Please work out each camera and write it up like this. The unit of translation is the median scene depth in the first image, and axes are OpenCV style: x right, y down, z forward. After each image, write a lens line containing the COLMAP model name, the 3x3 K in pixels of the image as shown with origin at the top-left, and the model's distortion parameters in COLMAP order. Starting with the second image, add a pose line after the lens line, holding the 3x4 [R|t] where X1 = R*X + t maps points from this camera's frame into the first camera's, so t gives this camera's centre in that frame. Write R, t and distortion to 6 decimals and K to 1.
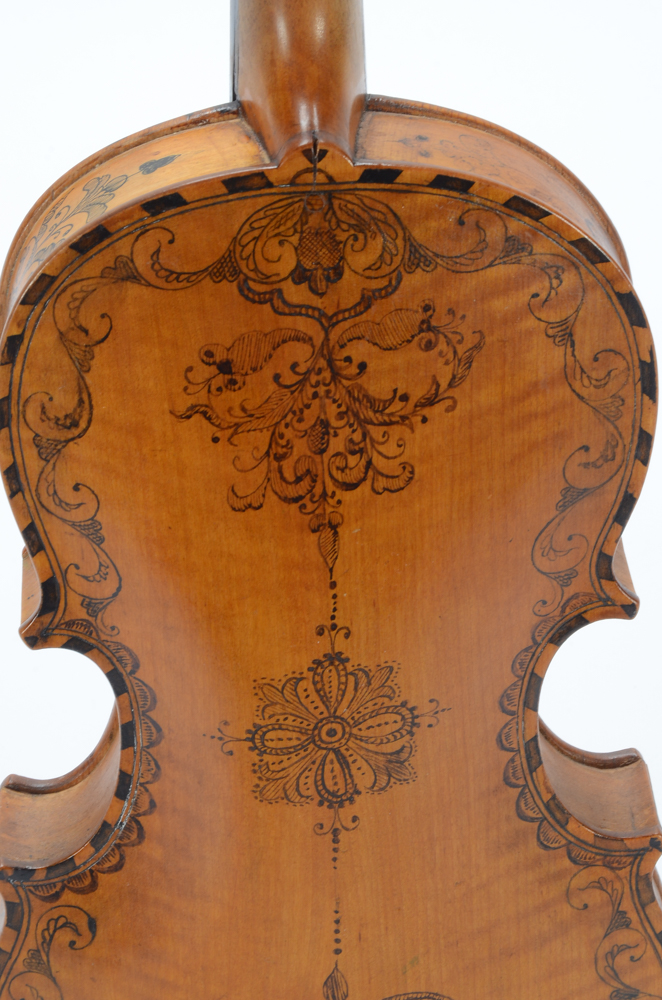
lens RADIAL K [[3213.7, 0, 331.0], [0, 3213.7, 500.0], [0, 0, 1]] dist [0.354521, 0.000633]
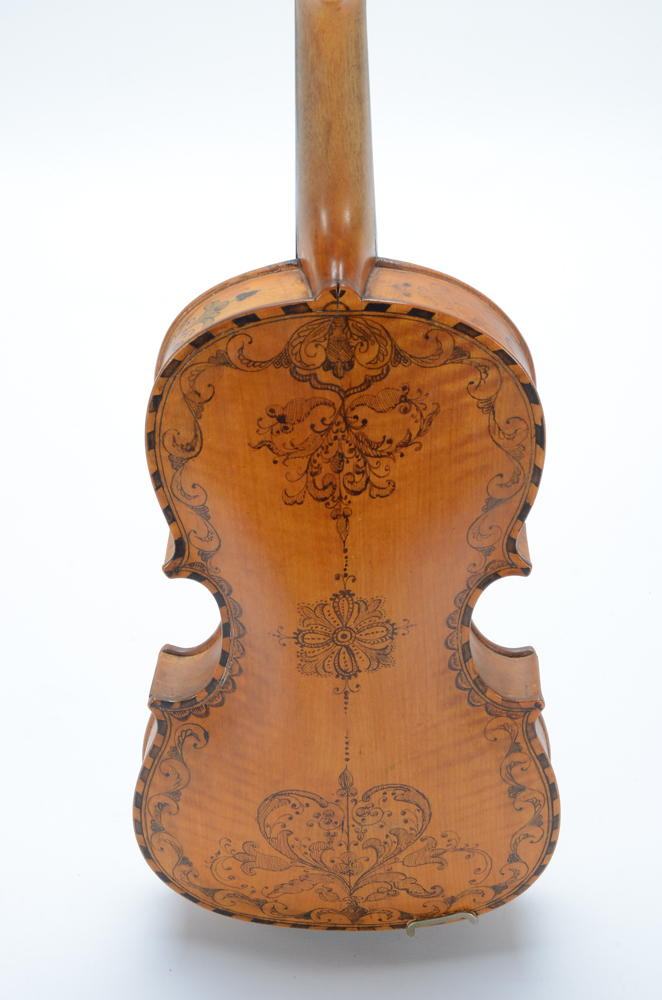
lens RADIAL K [[1610.6, 0, 331.0], [0, 1610.6, 500.0], [0, 0, 1]] dist [-0.003505, 0.002205]
pose [[0.996639, 0.043427, -0.069467, 0.050138], [-0.040934, 0.998479, 0.036927, -0.030325], [0.070965, -0.033960, 0.996901, 0.169170]]
